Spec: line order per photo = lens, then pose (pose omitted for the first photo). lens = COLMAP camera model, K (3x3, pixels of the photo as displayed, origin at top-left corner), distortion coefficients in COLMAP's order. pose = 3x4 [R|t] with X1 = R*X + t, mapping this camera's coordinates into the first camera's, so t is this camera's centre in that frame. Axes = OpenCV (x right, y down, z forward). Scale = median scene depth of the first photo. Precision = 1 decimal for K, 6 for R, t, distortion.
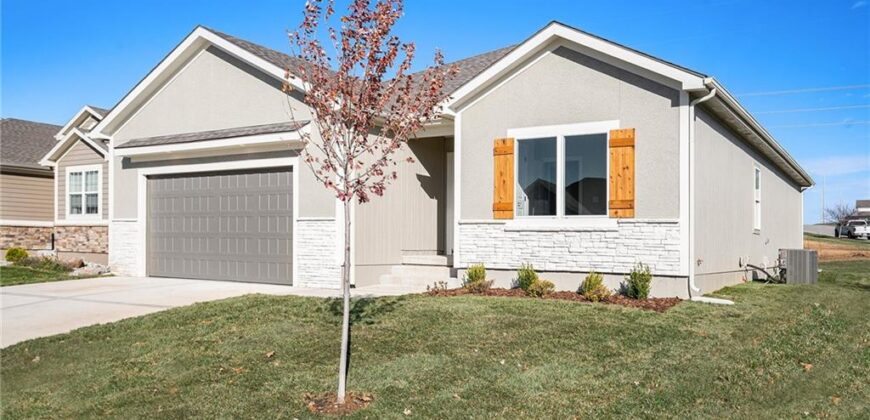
lens RADIAL K [[707.1, 0, 435.0], [0, 707.1, 211.4], [0, 0, 1]] dist [-0.000211, -0.000033]
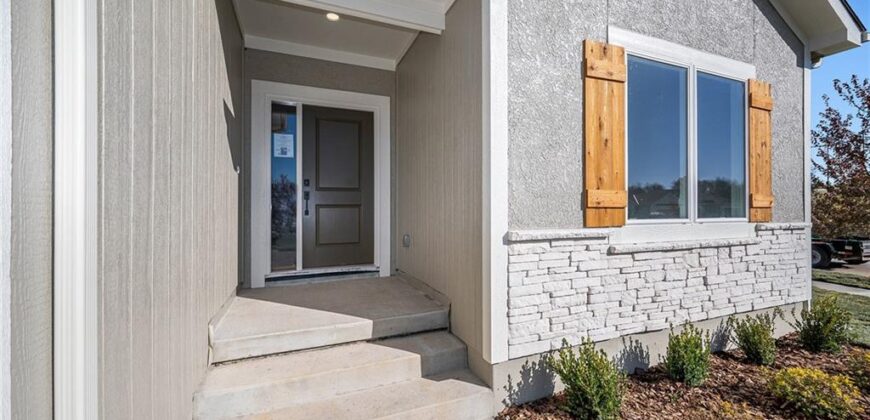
lens RADIAL K [[352.9, 0, 447.5], [0, 352.9, 213.2], [0, 0, 1]] dist [0.000449, 0.000179]
pose [[0.561428, -0.006314, 0.827502, -0.139357], [-0.015383, 0.999718, 0.018065, -0.000034], [-0.827383, -0.022872, 0.561173, 0.960974]]
